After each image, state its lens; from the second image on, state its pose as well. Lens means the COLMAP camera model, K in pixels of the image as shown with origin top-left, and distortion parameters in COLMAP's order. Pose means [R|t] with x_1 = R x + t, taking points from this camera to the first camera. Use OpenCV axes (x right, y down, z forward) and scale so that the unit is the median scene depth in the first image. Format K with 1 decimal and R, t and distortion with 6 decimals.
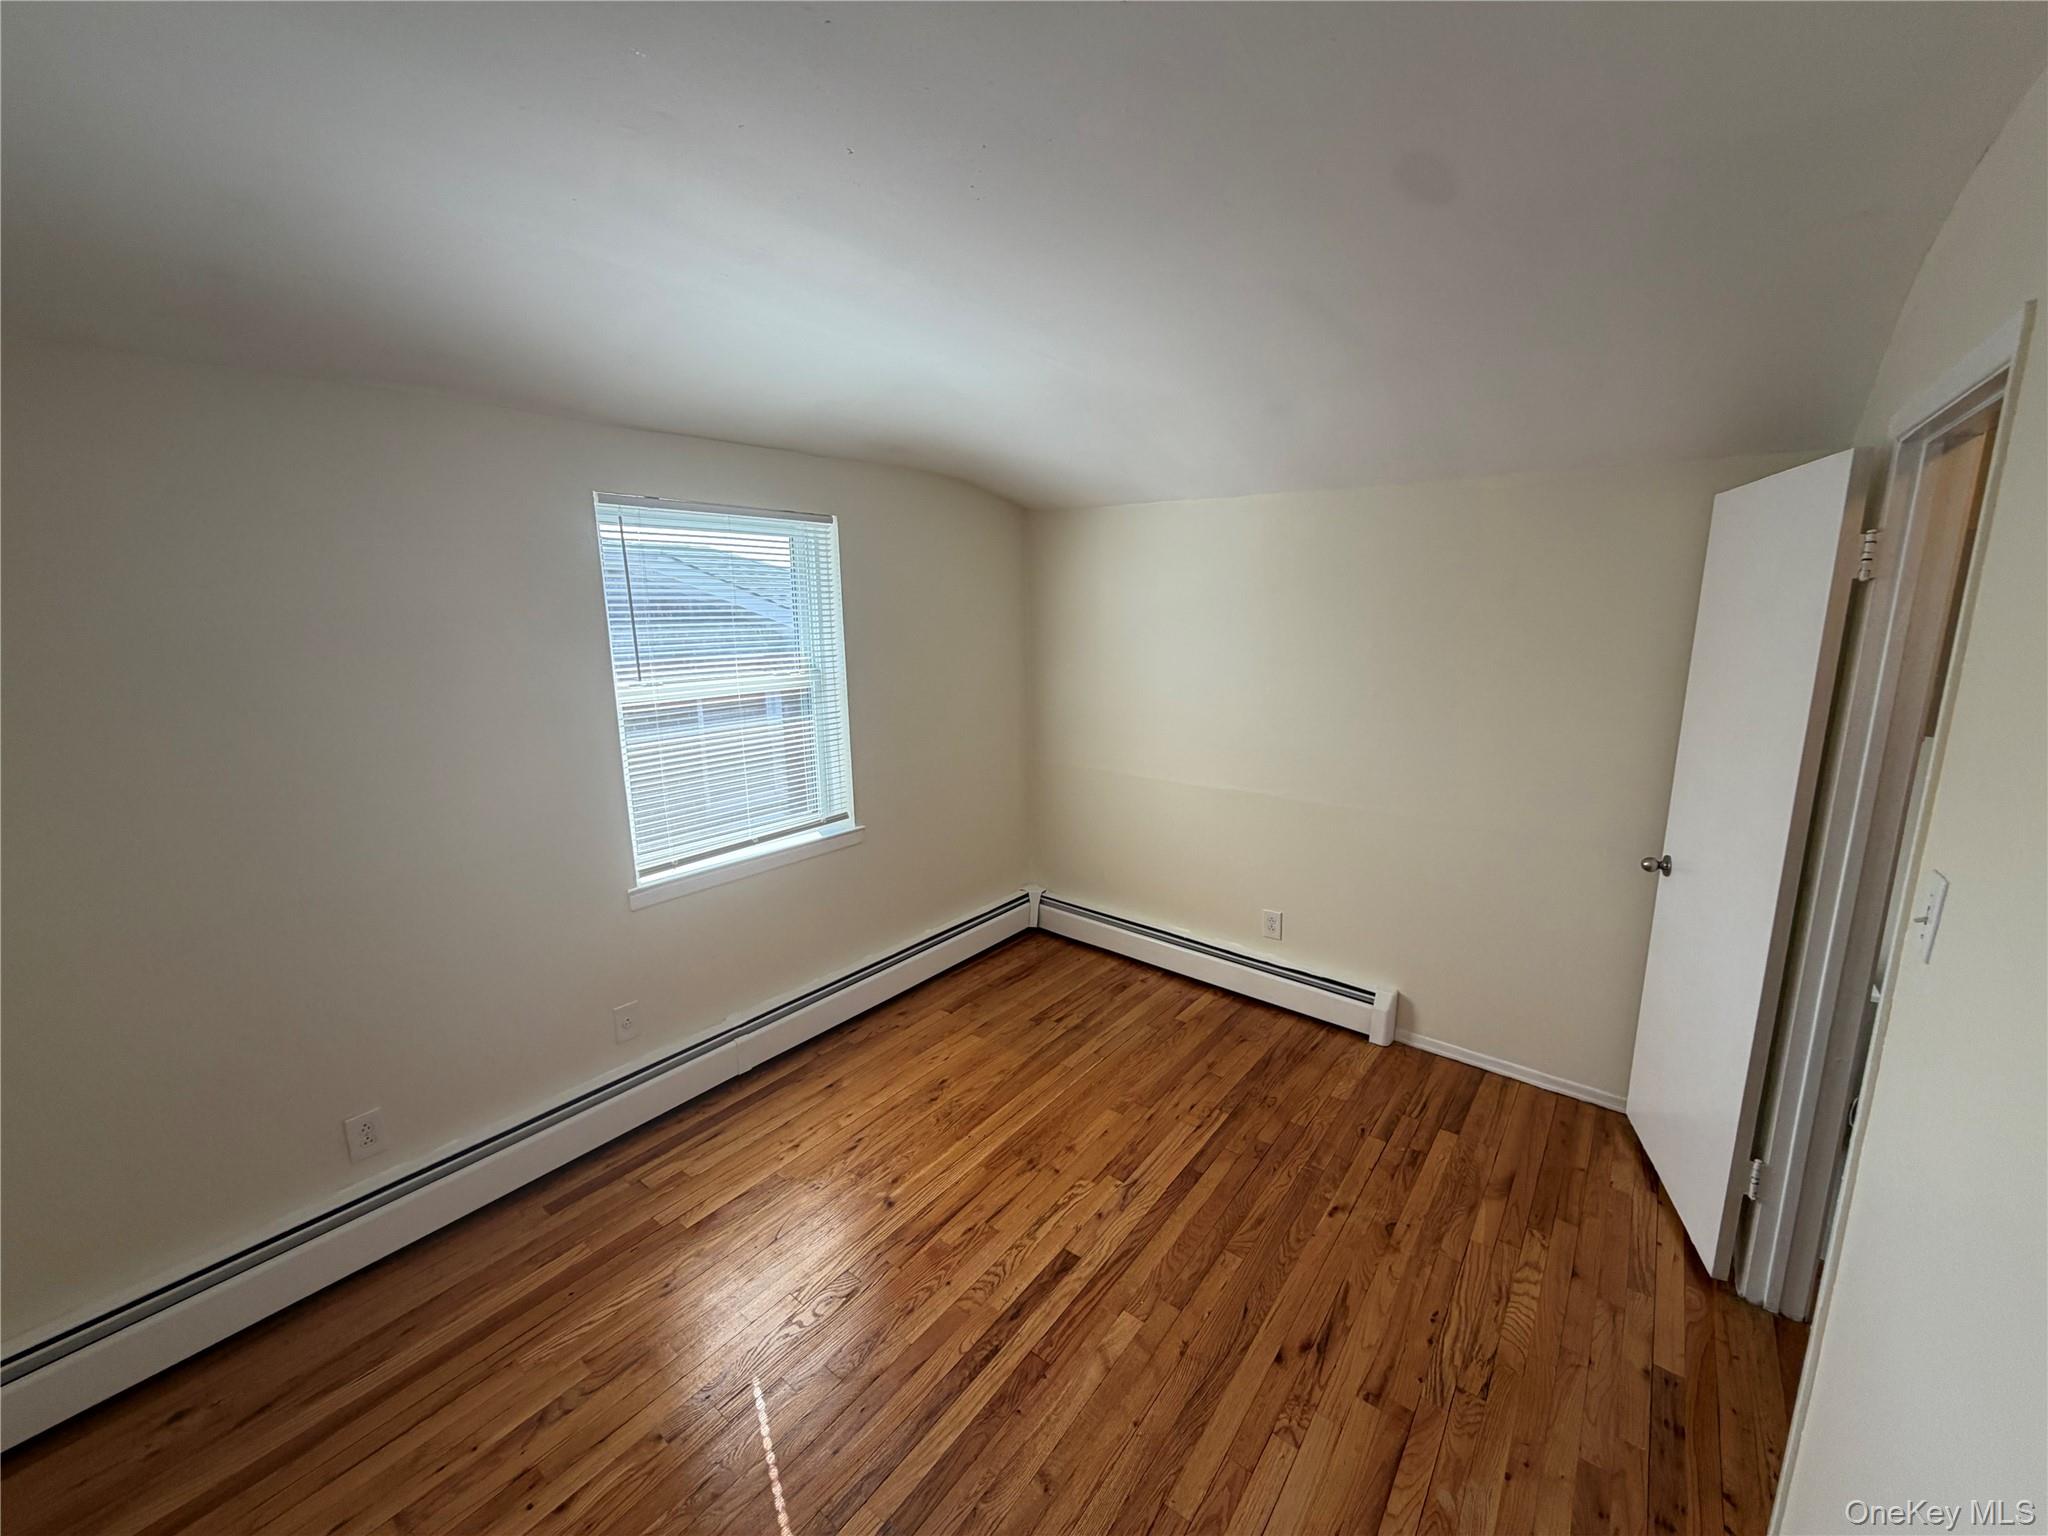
lens RADIAL K [[814.5, 0, 1019.2], [0, 814.5, 768.4], [0, 0, 1]] dist [0.000367, 0.000033]
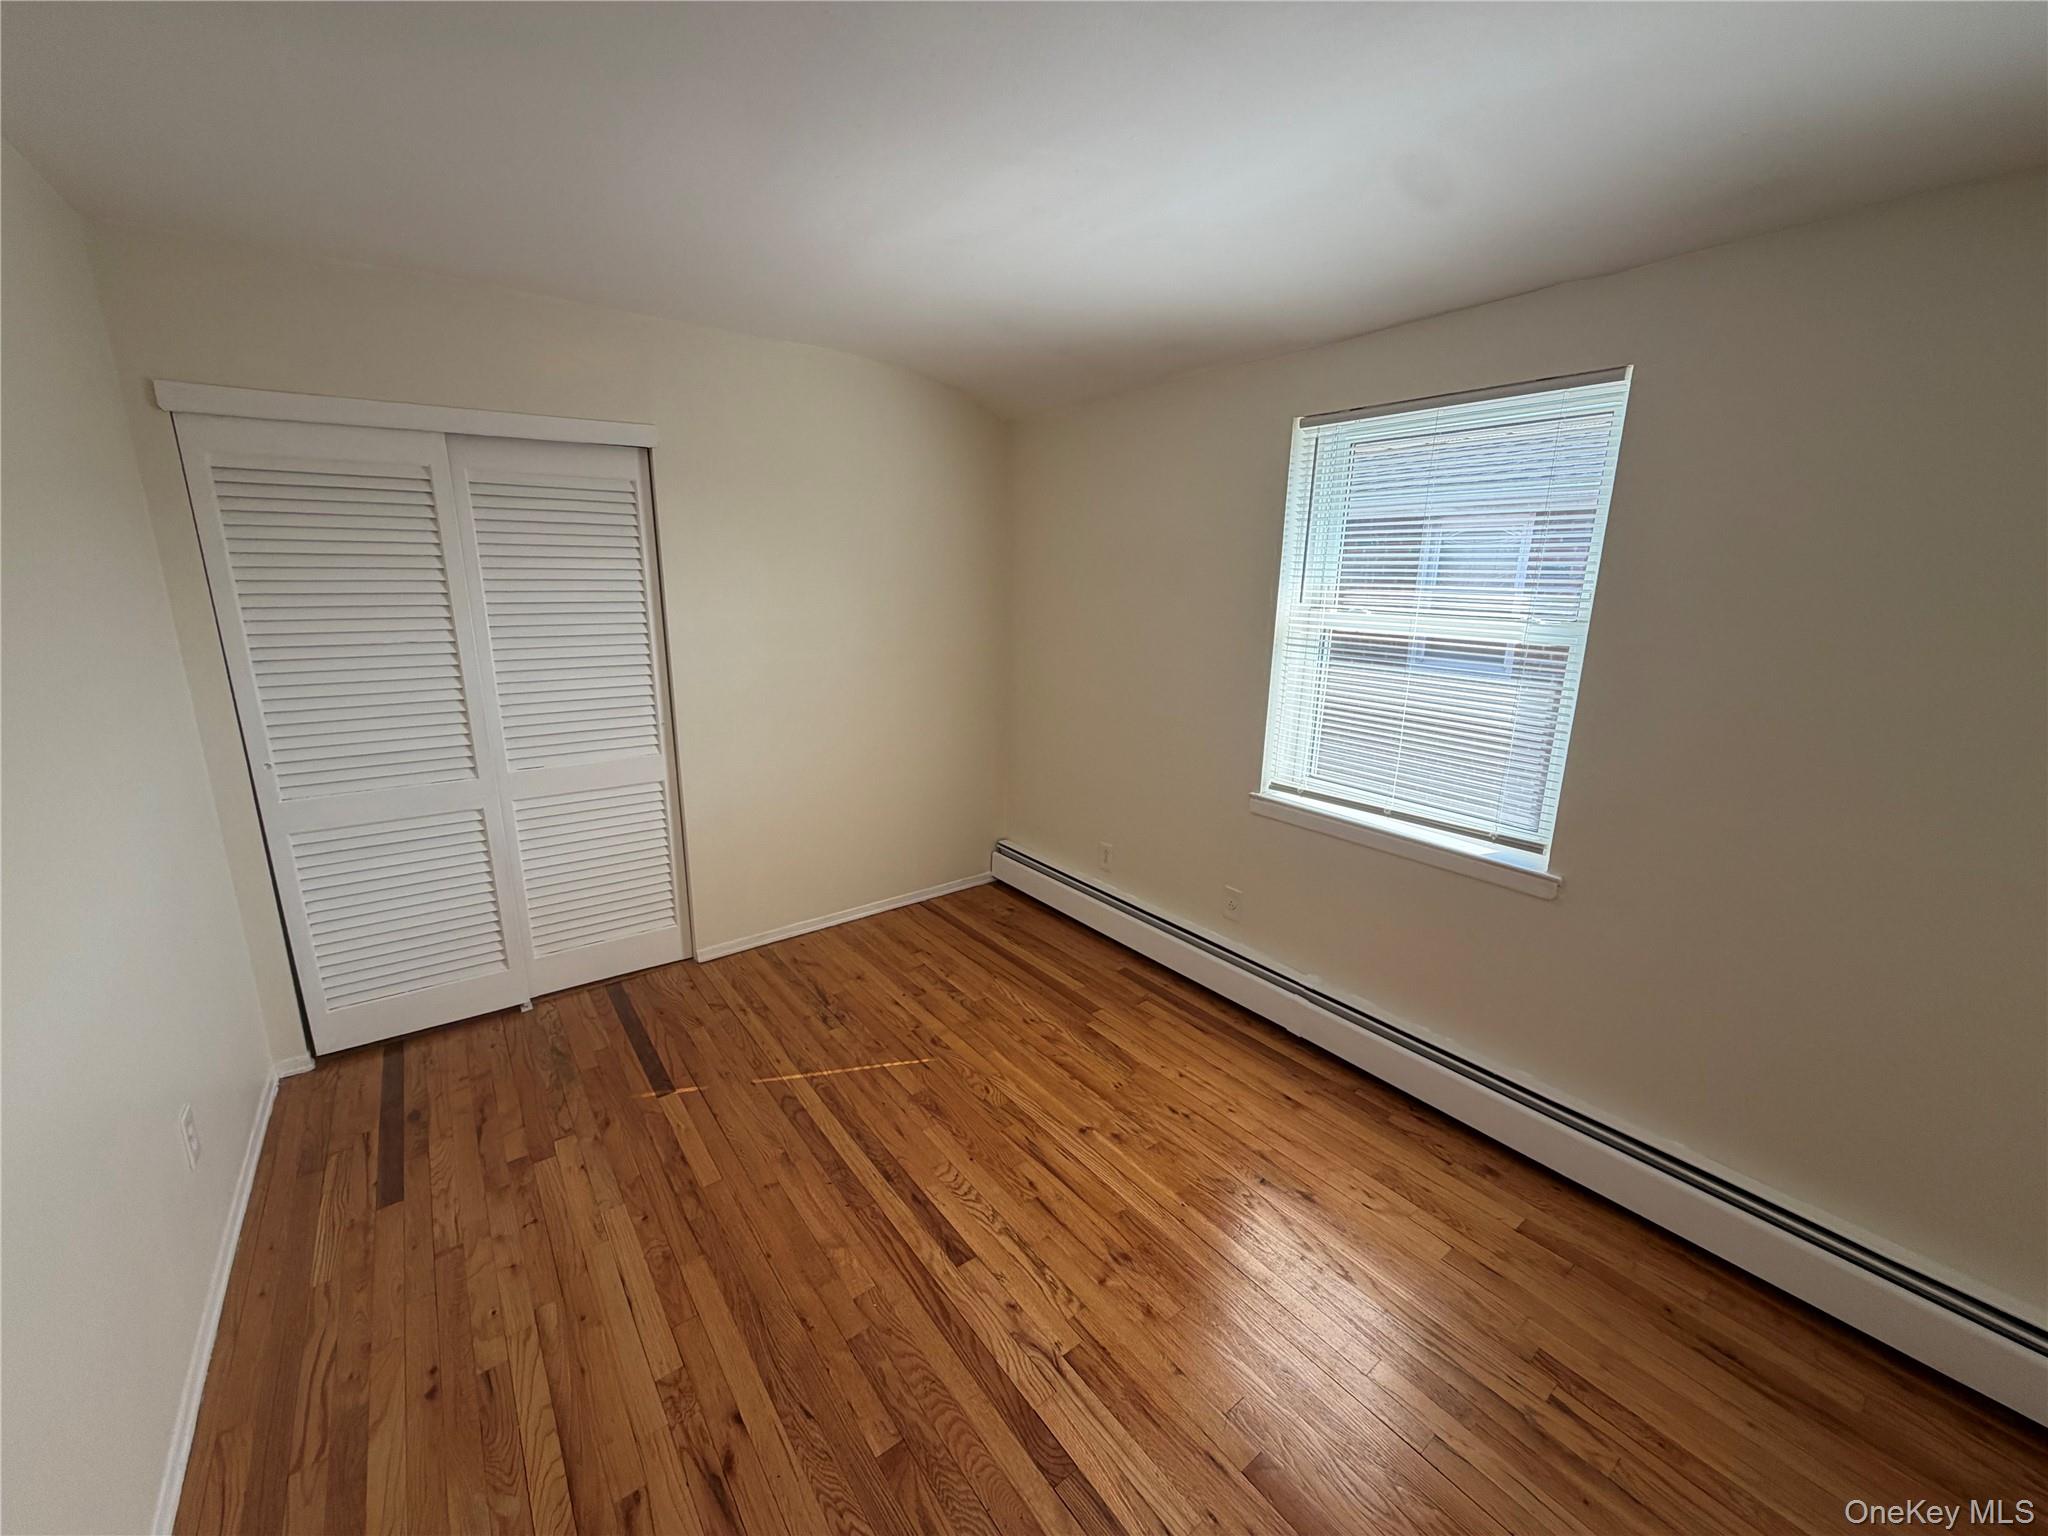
lens RADIAL K [[814.5, 0, 1019.2], [0, 814.5, 768.4], [0, 0, 1]] dist [0.000367, 0.000033]
pose [[-0.264089, 0.234975, -0.935438, 0.743036], [-0.196795, 0.936339, 0.290760, -0.165429], [0.944208, 0.260876, -0.201035, 1.089324]]
